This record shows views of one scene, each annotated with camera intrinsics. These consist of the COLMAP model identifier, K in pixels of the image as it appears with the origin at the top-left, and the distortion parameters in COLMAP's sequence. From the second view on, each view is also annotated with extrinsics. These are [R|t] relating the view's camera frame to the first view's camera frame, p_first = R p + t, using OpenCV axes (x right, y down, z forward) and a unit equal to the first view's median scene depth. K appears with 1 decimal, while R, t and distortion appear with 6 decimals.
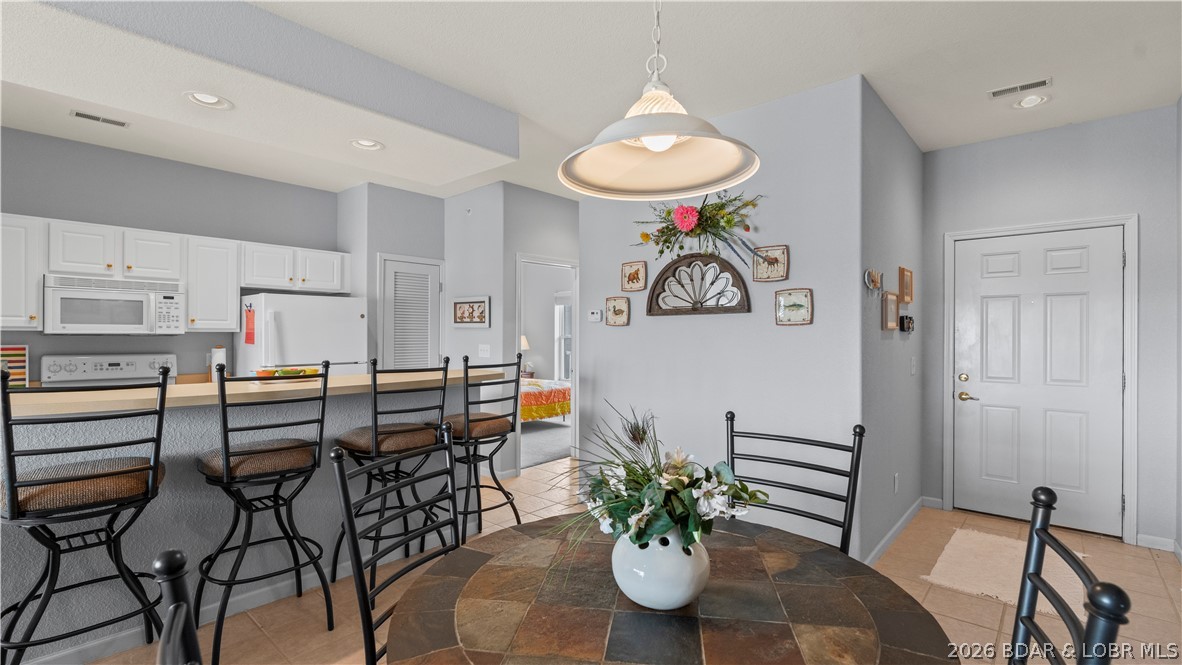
lens RADIAL K [[530.9, 0, 594.9], [0, 530.9, 334.3], [0, 0, 1]] dist [-0.013254, 0.005243]
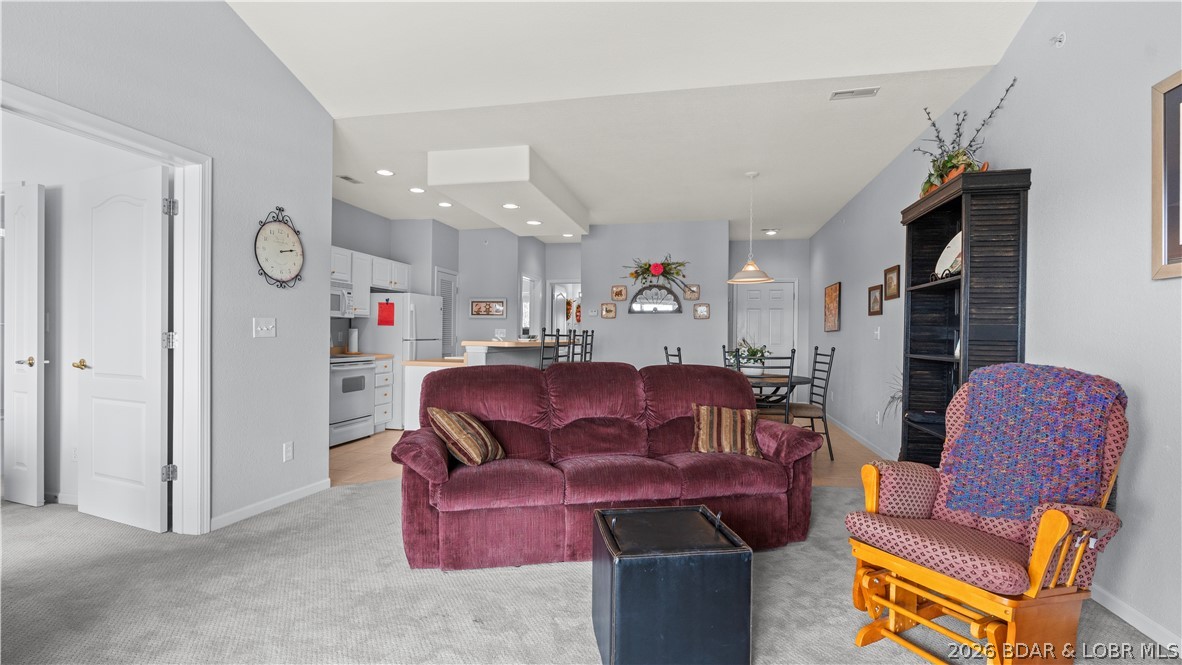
lens RADIAL K [[530.9, 0, 594.0], [0, 530.9, 341.1], [0, 0, 1]] dist [-0.013254, 0.005243]
pose [[0.866793, -0.001306, 0.498666, -0.970266], [-0.005748, 0.999904, 0.012609, 0.043226], [-0.498635, -0.013796, 0.866703, -0.649011]]
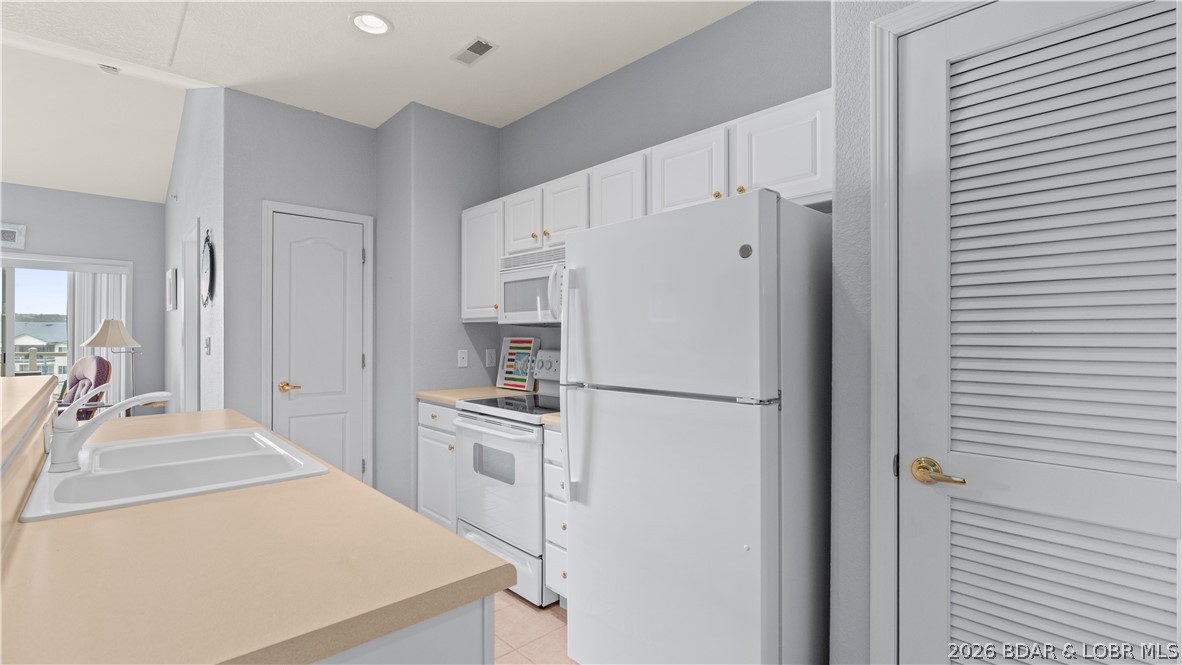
lens RADIAL K [[530.9, 0, 592.9], [0, 530.9, 335.4], [0, 0, 1]] dist [-0.013254, 0.005243]
pose [[-0.088211, -0.005236, -0.996088, -0.144107], [-0.003496, 0.999982, -0.004947, 0.019361], [0.996096, 0.003046, -0.088228, 1.108761]]
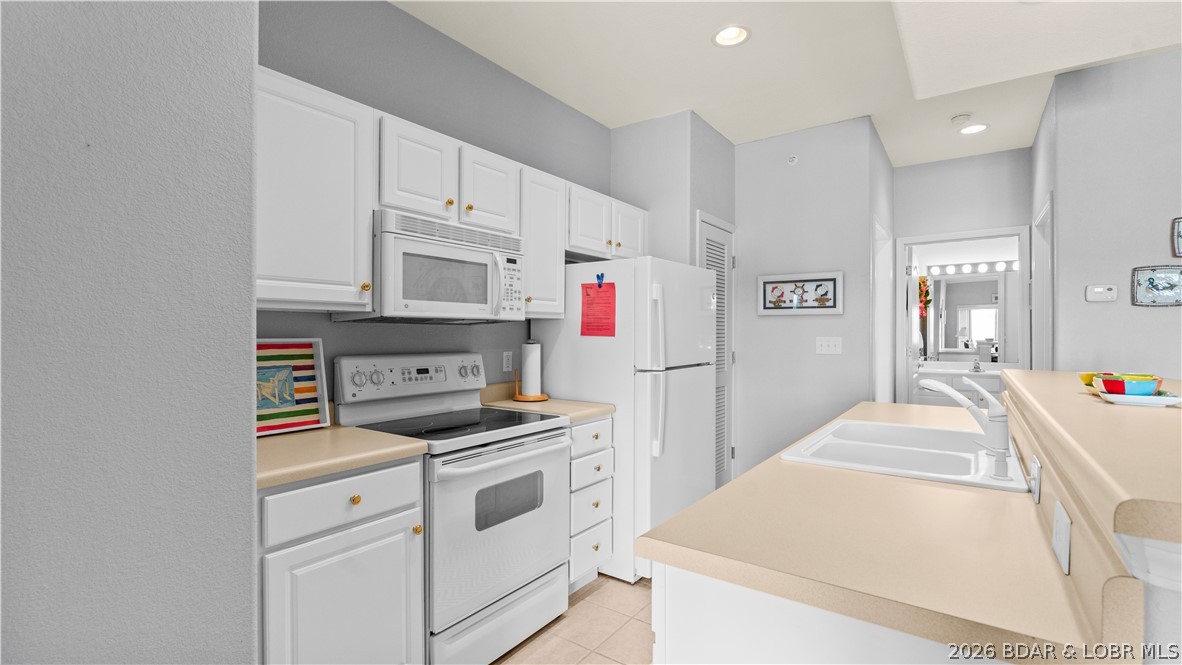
lens RADIAL K [[530.9, 0, 592.8], [0, 530.9, 334.0], [0, 0, 1]] dist [-0.013254, 0.005243]
pose [[0.994483, -0.006345, 0.104703, -0.792406], [0.006369, 0.999980, 0.000106, 0.016435], [-0.104702, 0.000561, 0.994503, 0.381186]]
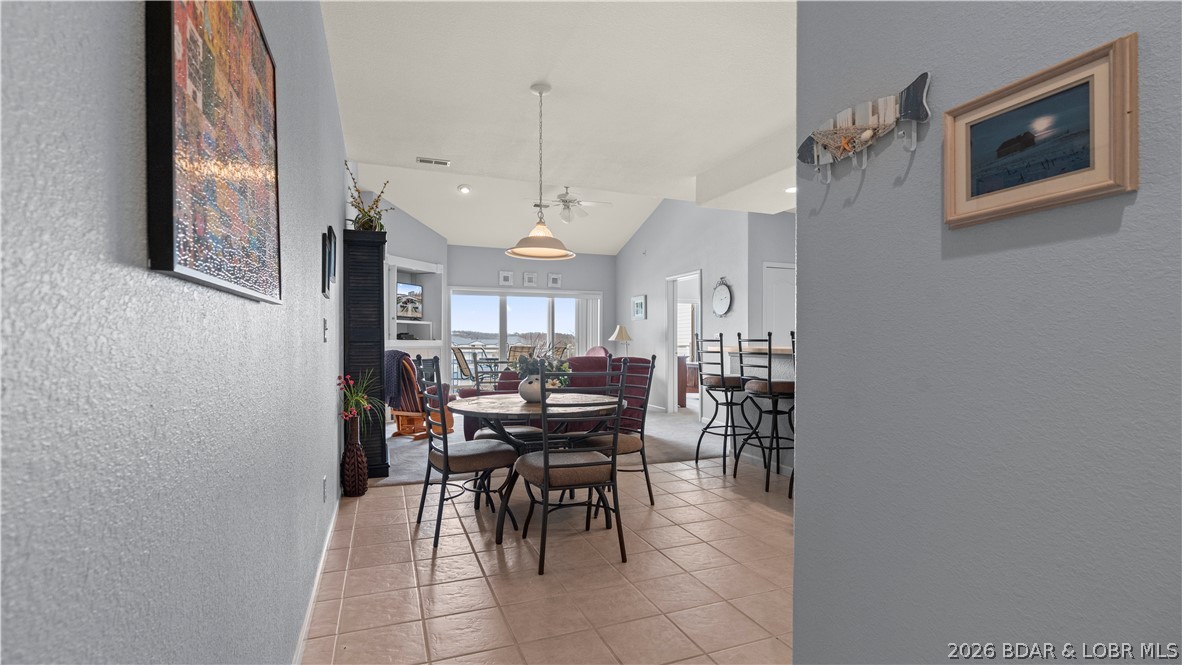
lens RADIAL K [[530.9, 0, 585.5], [0, 530.9, 344.6], [0, 0, 1]] dist [-0.013254, 0.005243]
pose [[-0.454851, 0.004520, -0.890556, 0.776765], [0.000275, 0.999988, 0.004935, 0.049271], [0.890568, 0.002000, -0.454847, 0.765646]]
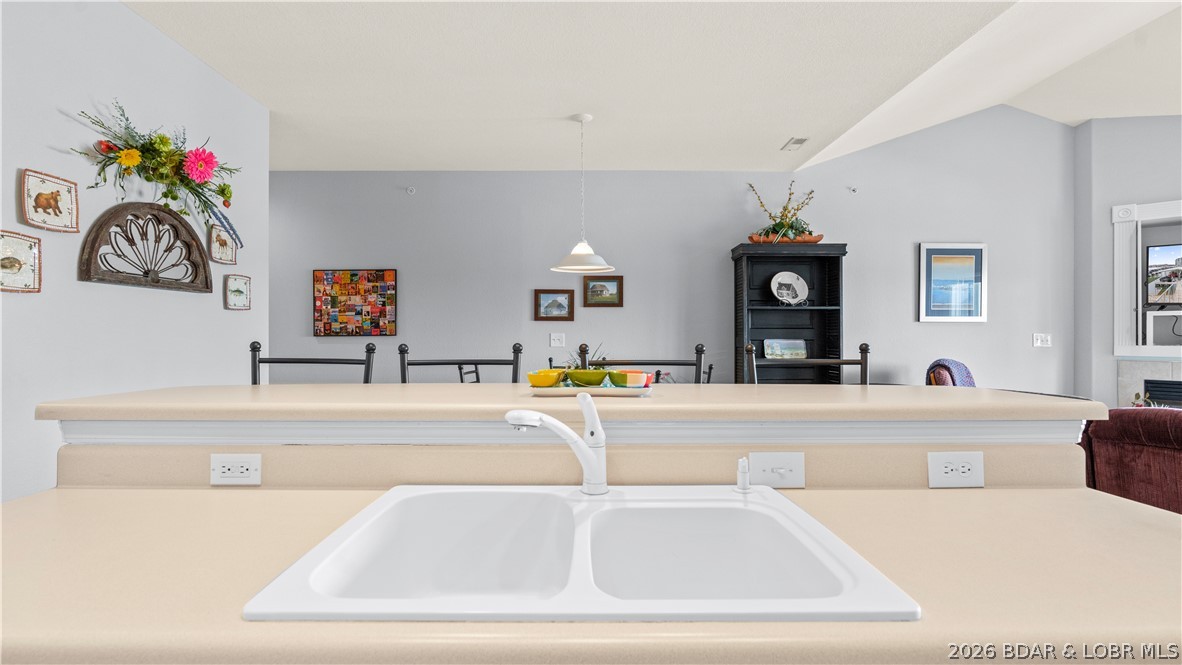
lens RADIAL K [[530.9, 0, 578.7], [0, 530.9, 337.5], [0, 0, 1]] dist [-0.013254, 0.005243]
pose [[-0.661965, -0.008056, 0.749492, -0.666224], [-0.004207, 0.999966, 0.007033, 0.020910], [-0.749523, 0.001502, -0.661976, 0.934197]]
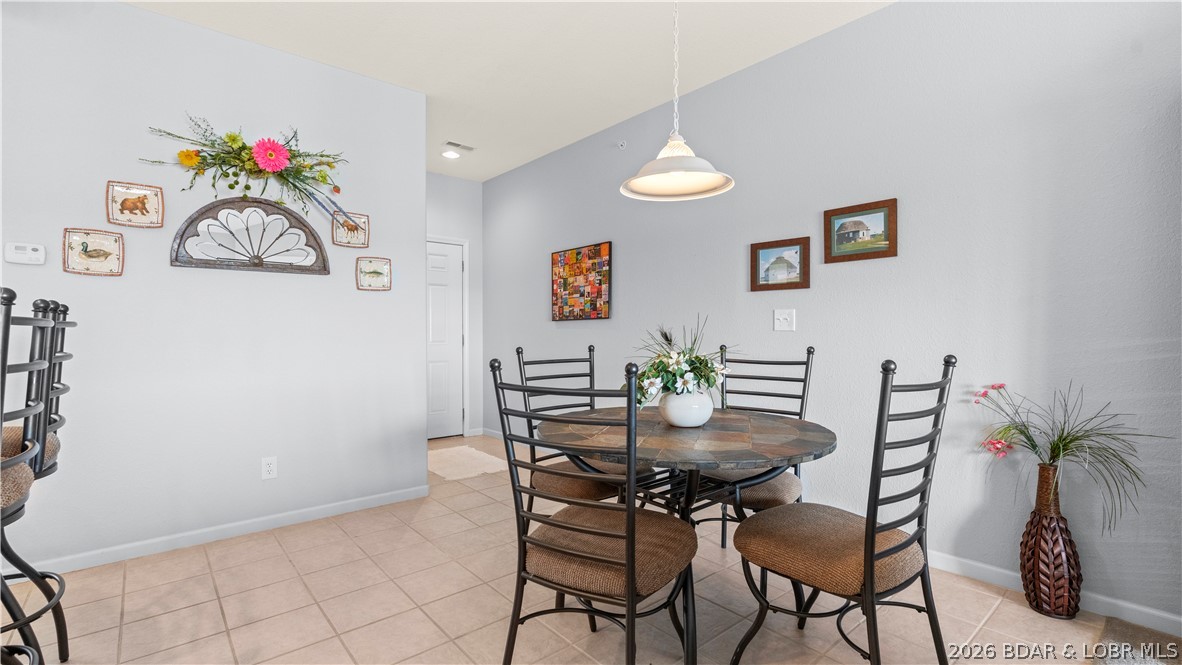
lens RADIAL K [[530.9, 0, 592.4], [0, 530.9, 334.2], [0, 0, 1]] dist [-0.013254, 0.005243]
pose [[0.133313, -0.006326, 0.991054, -0.511180], [-0.000163, 0.999979, 0.006405, 0.051743], [-0.991074, -0.001016, 0.133309, 0.321550]]
